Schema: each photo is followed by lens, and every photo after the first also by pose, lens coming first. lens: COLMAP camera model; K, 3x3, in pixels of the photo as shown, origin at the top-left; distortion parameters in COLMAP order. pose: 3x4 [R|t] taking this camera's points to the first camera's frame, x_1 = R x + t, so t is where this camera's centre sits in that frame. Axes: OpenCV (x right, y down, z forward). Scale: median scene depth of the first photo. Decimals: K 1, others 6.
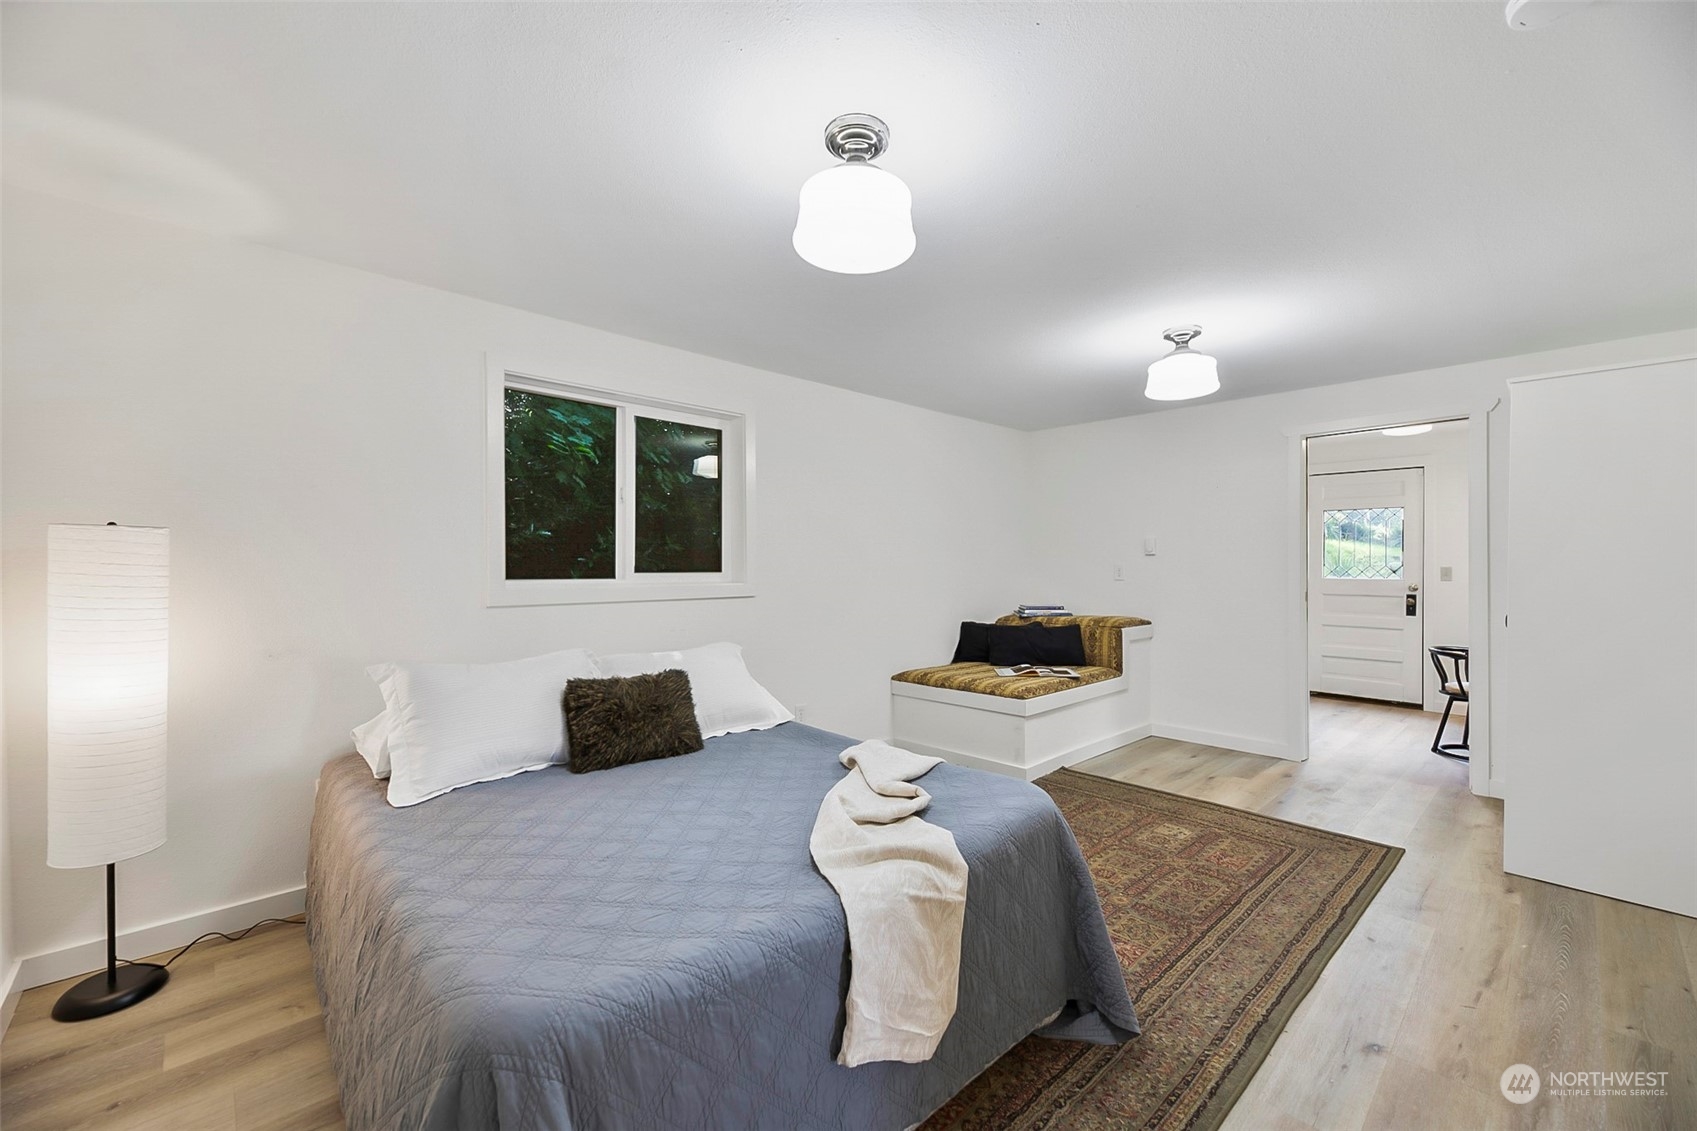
lens RADIAL K [[675.6, 0, 838.6], [0, 675.6, 575.9], [0, 0, 1]] dist [0.000460, -0.000257]
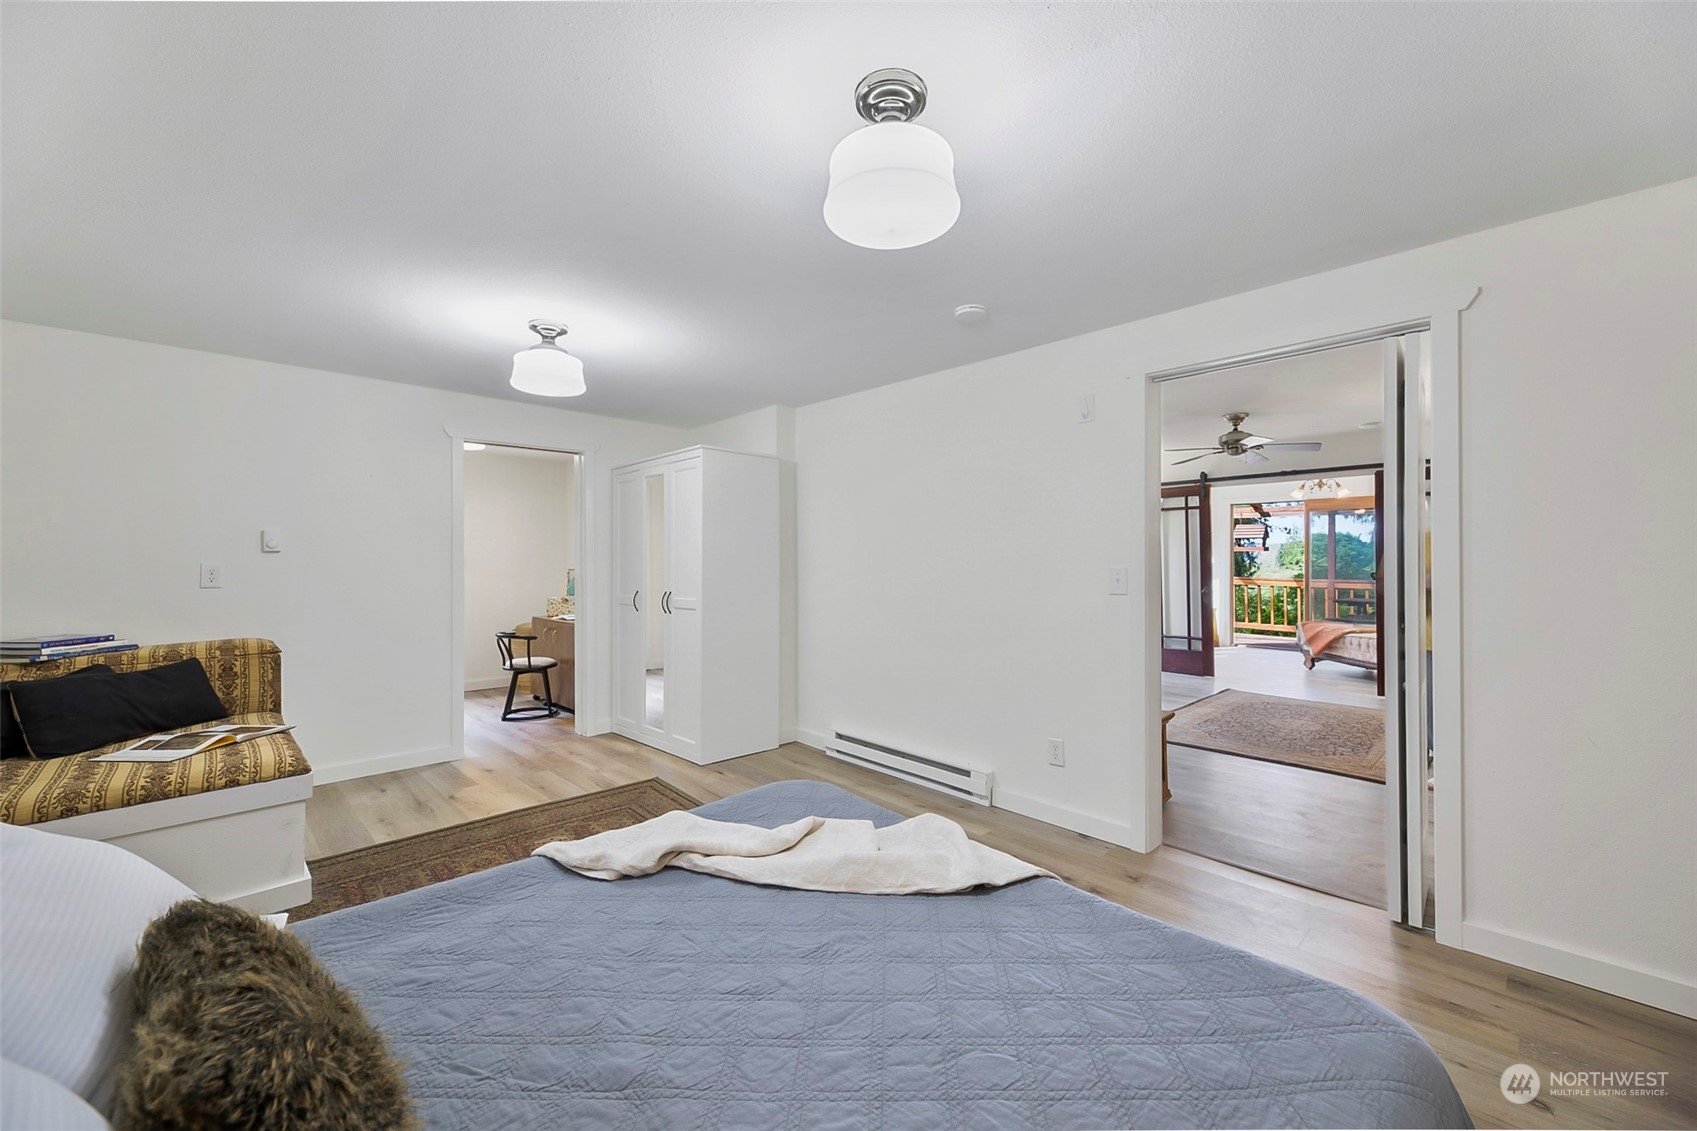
lens RADIAL K [[675.1, 0, 851.1], [0, 675.1, 569.4], [0, 0, 1]] dist [-0.000306, -0.000607]
pose [[-0.022314, -0.008159, 0.999718, -0.425807], [0.017693, 0.999807, 0.008554, -0.010142], [-0.999594, 0.017879, -0.022166, 0.537963]]
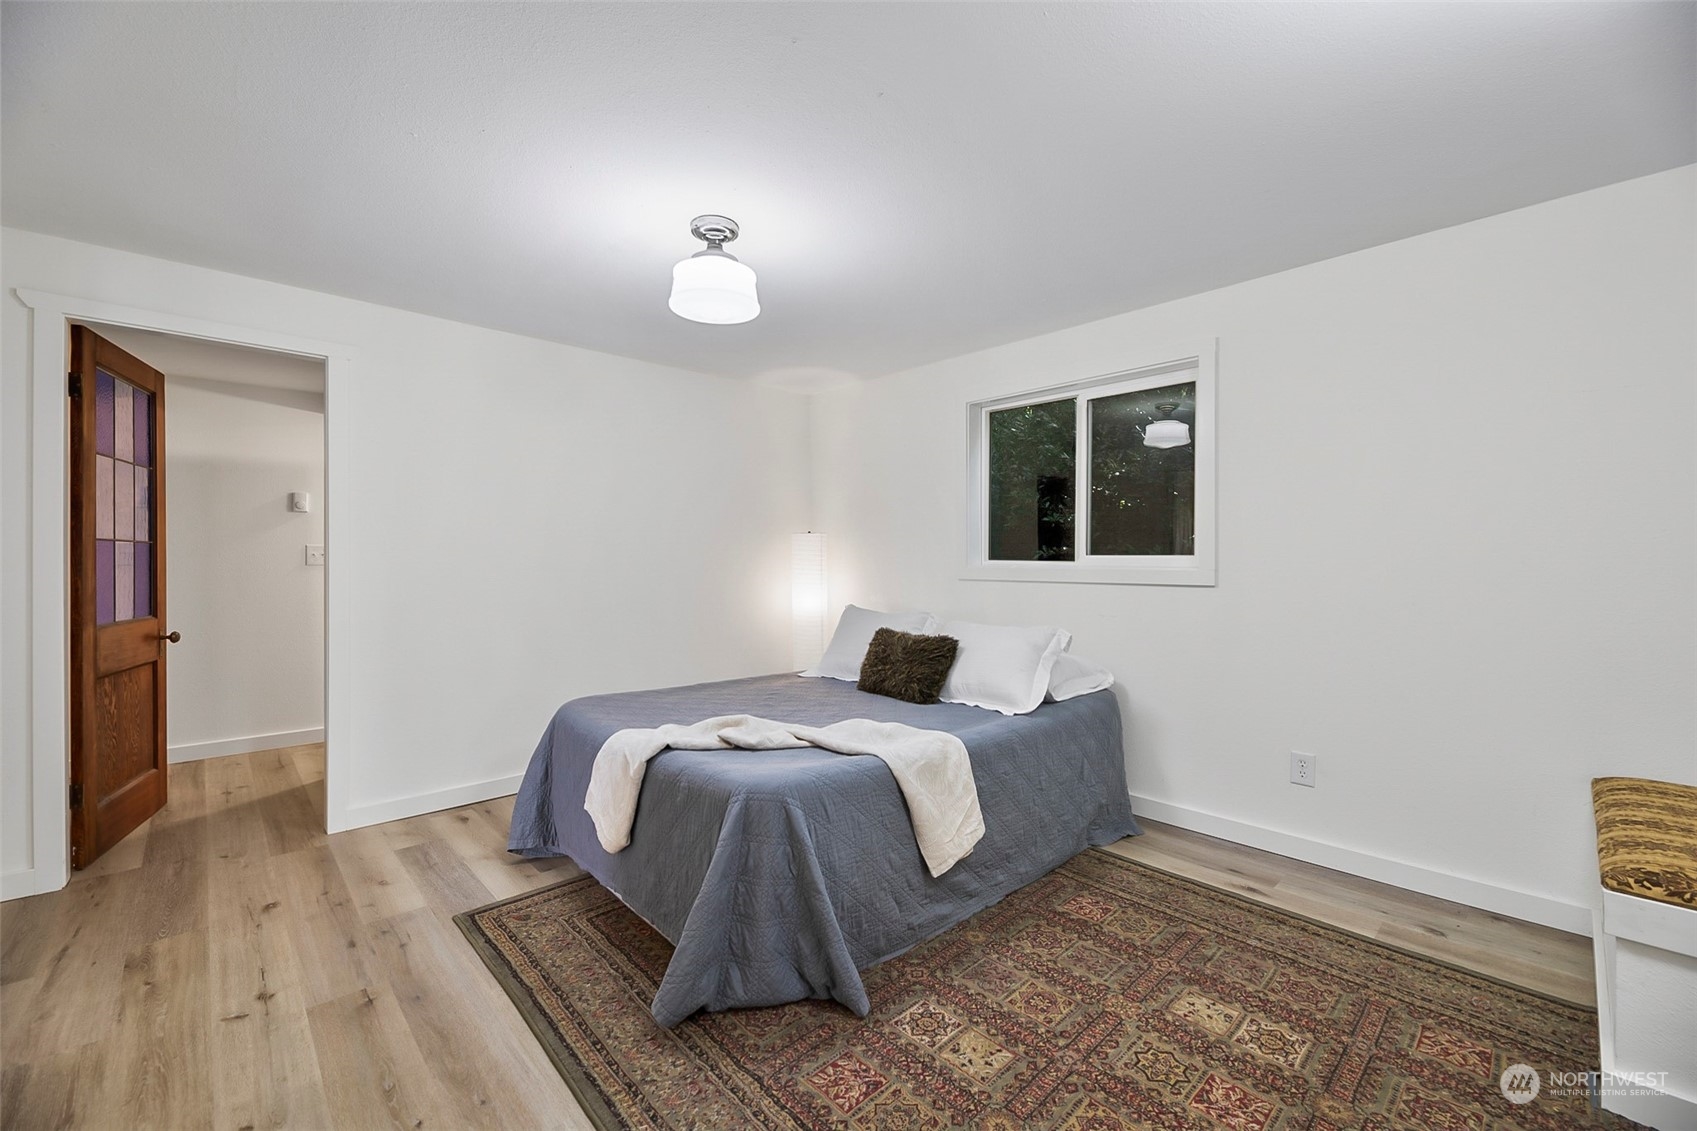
lens RADIAL K [[680.8, 0, 848.5], [0, 680.8, 565.5], [0, 0, 1]] dist [-0.008467, -0.000282]
pose [[0.020856, 0.008291, -0.999748, 0.706966], [-0.019333, 0.999782, 0.007888, 0.009233], [0.999596, 0.019164, 0.021012, 0.620685]]
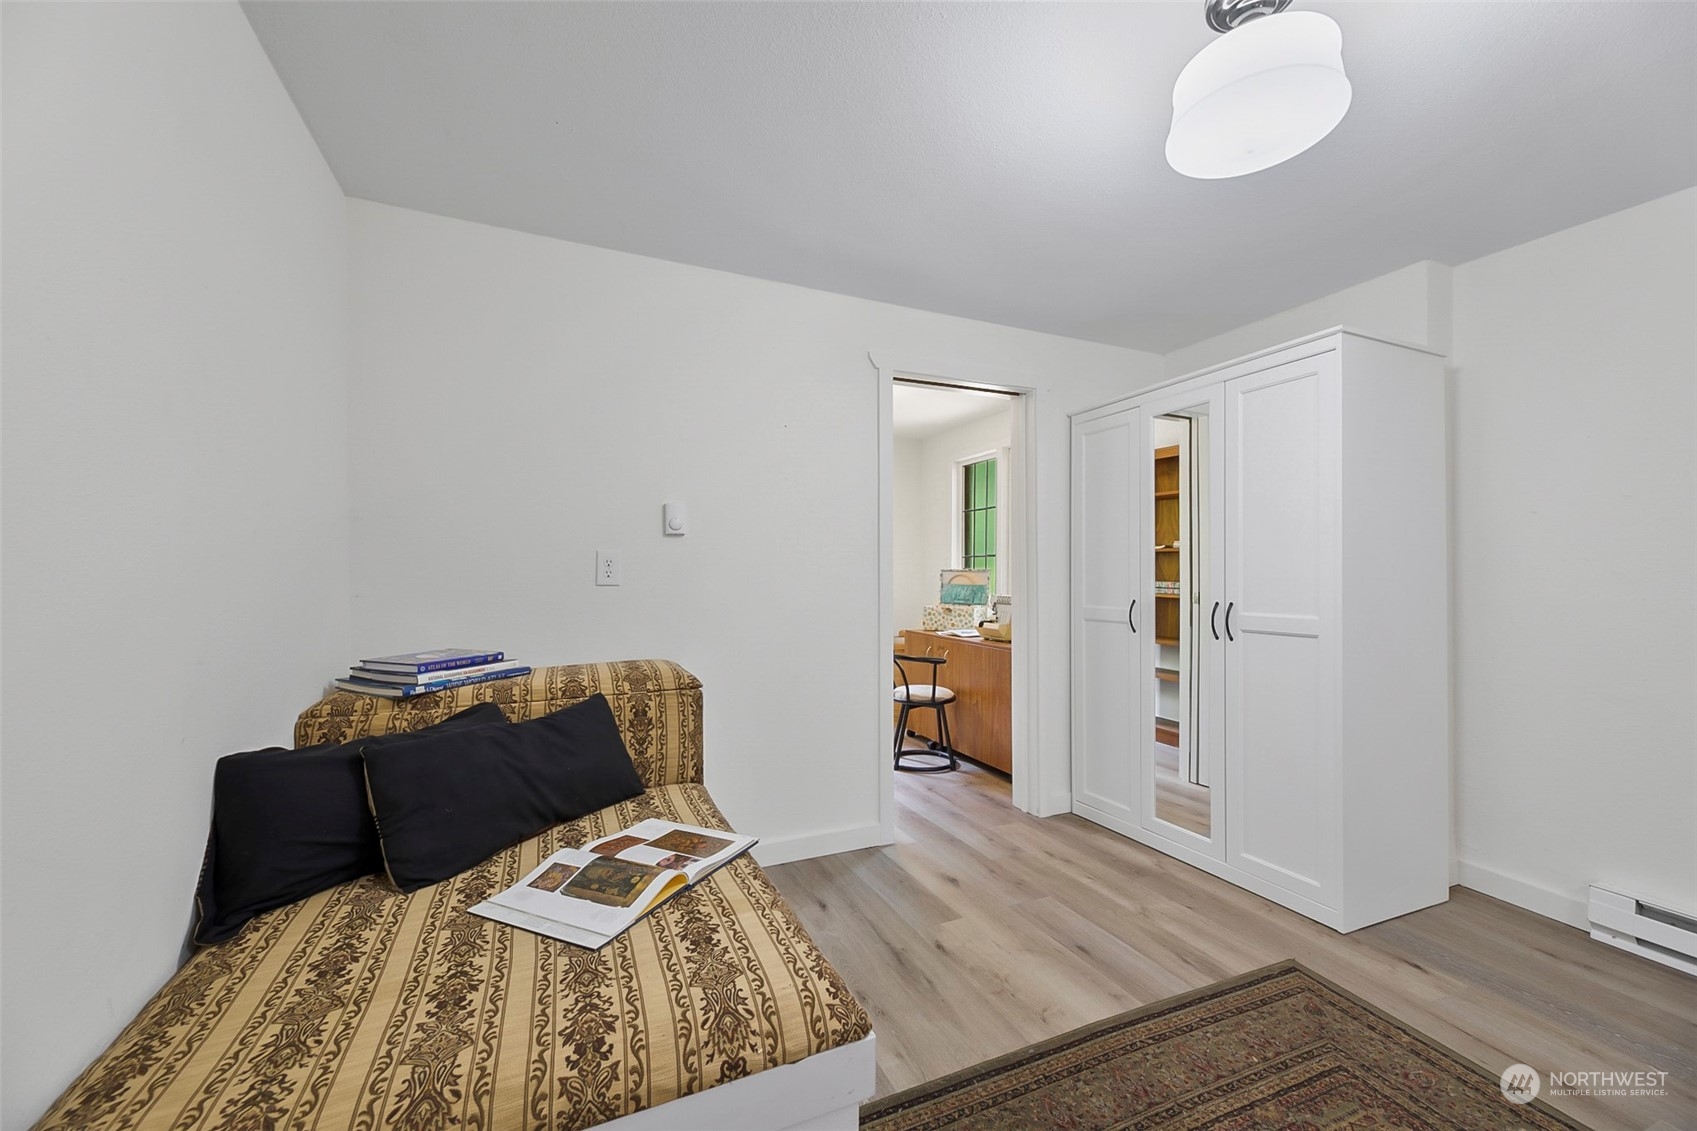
lens RADIAL K [[662.4, 0, 836.2], [0, 662.4, 584.9], [0, 0, 1]] dist [0.000300, -0.000070]
pose [[0.331450, -0.015240, 0.943350, 0.035046], [0.011558, 0.999860, 0.012092, 0.003646], [-0.943402, 0.006895, 0.331579, 1.024693]]
